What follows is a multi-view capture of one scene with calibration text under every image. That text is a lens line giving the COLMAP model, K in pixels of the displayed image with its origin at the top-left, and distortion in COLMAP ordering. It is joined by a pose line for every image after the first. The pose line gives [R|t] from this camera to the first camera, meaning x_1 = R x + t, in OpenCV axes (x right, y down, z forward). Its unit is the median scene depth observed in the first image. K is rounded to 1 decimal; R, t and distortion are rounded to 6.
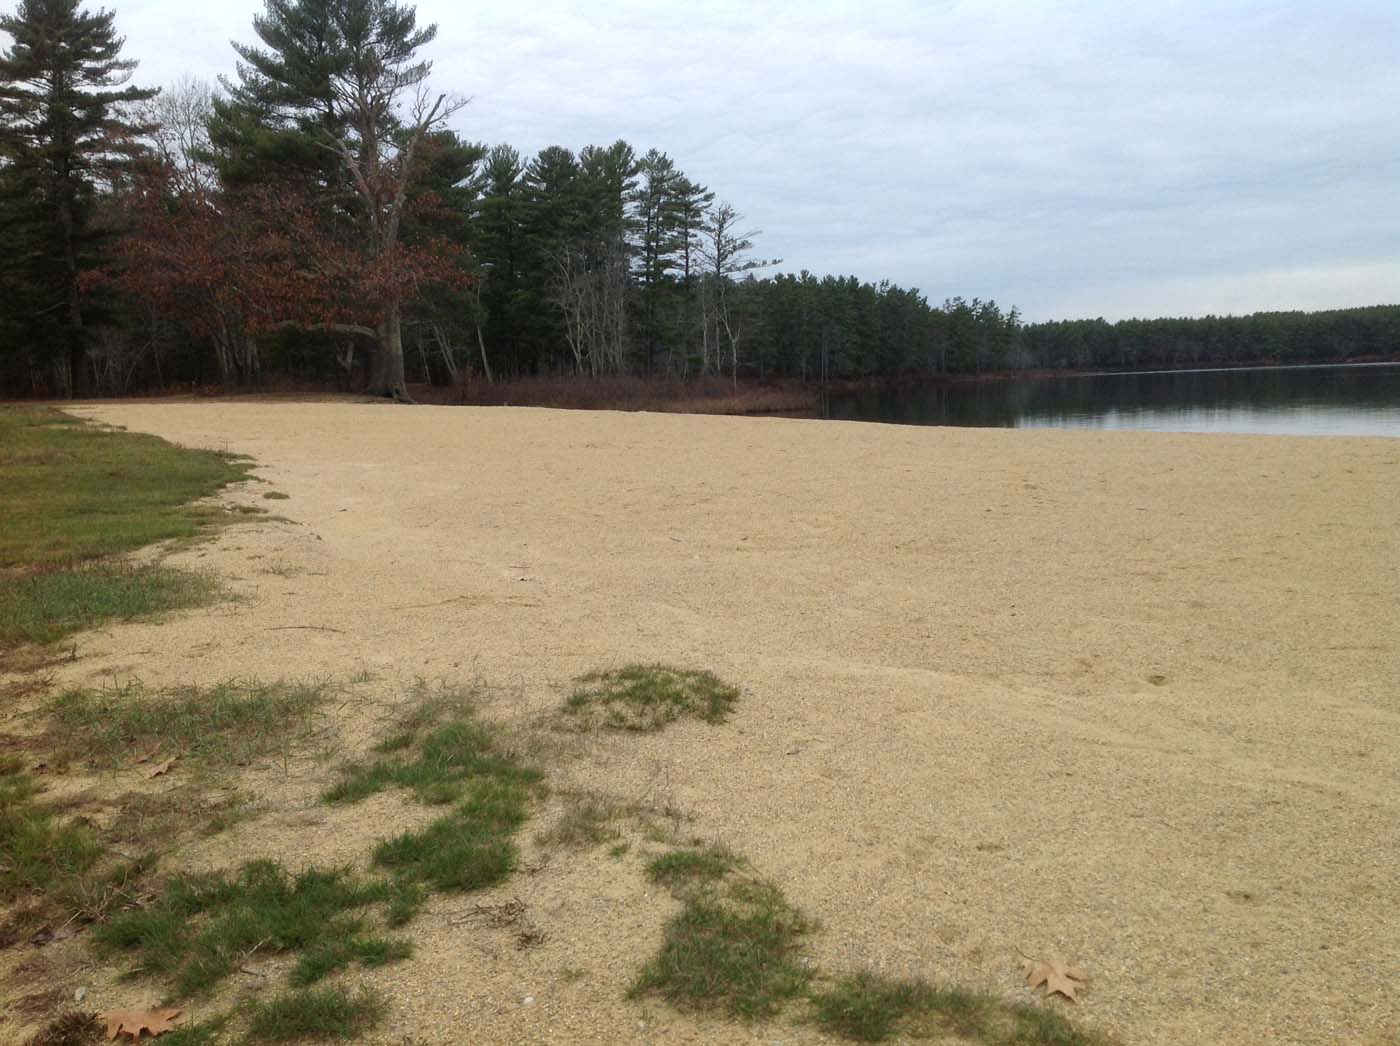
lens RADIAL K [[1408.3, 0, 701.6], [0, 1408.3, 512.5], [0, 0, 1]] dist [0.187036, -0.407360]
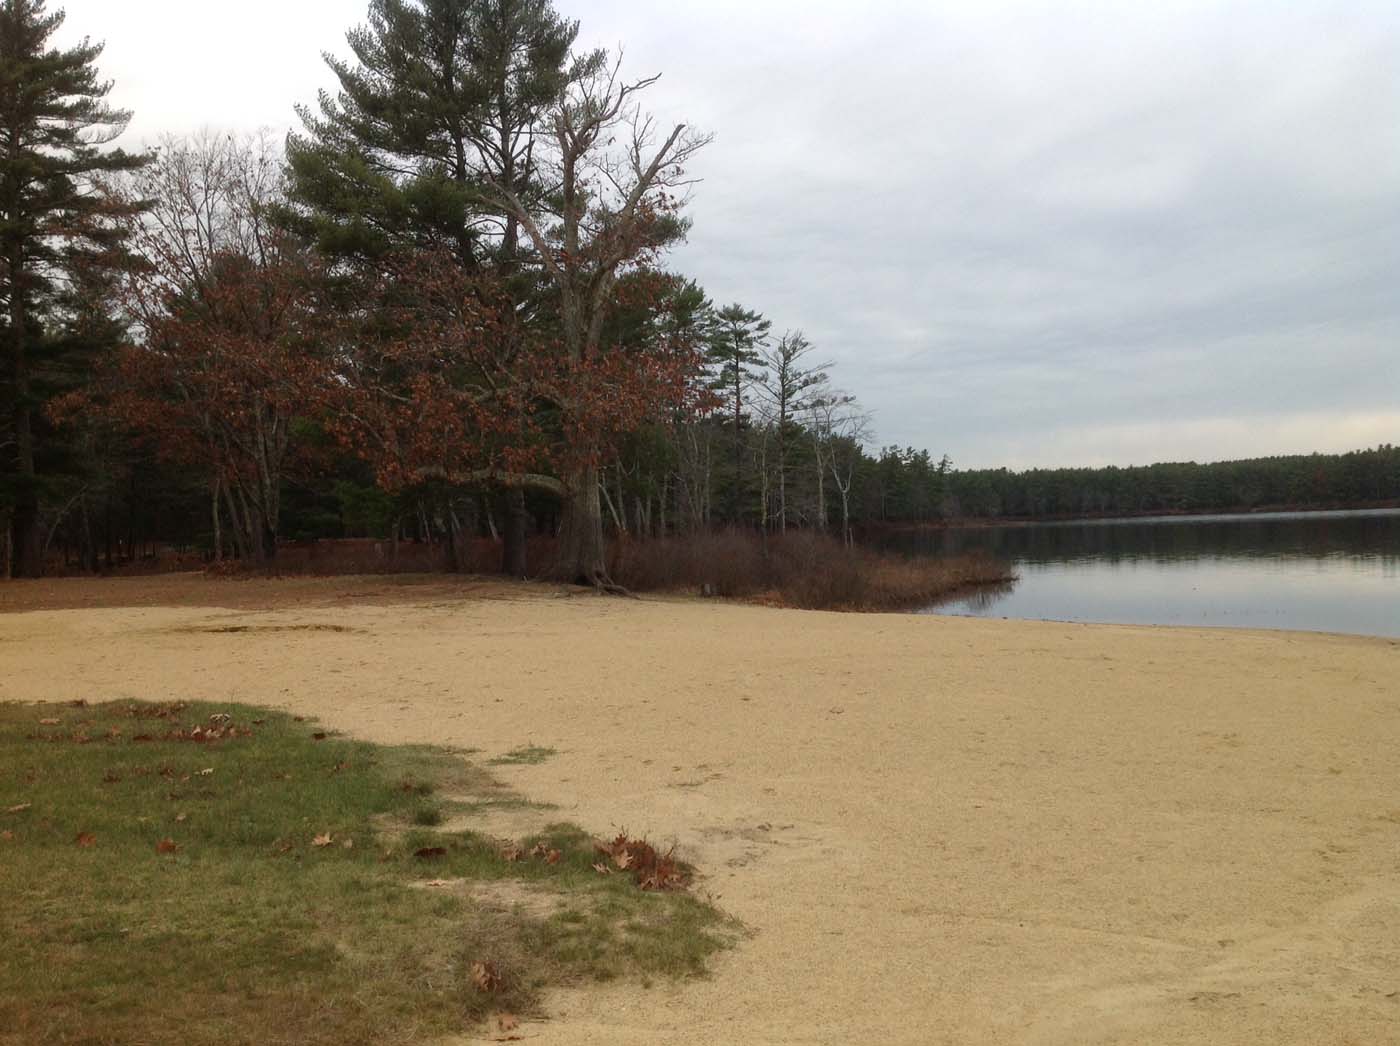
lens RADIAL K [[1392.6, 0, 755.0], [0, 1392.6, 526.5], [0, 0, 1]] dist [0.083066, -0.154286]
pose [[0.992810, -0.002999, 0.119662, -0.104754], [0.014091, 0.995663, -0.091956, -0.023252], [-0.118867, 0.092981, 0.988547, 0.177877]]
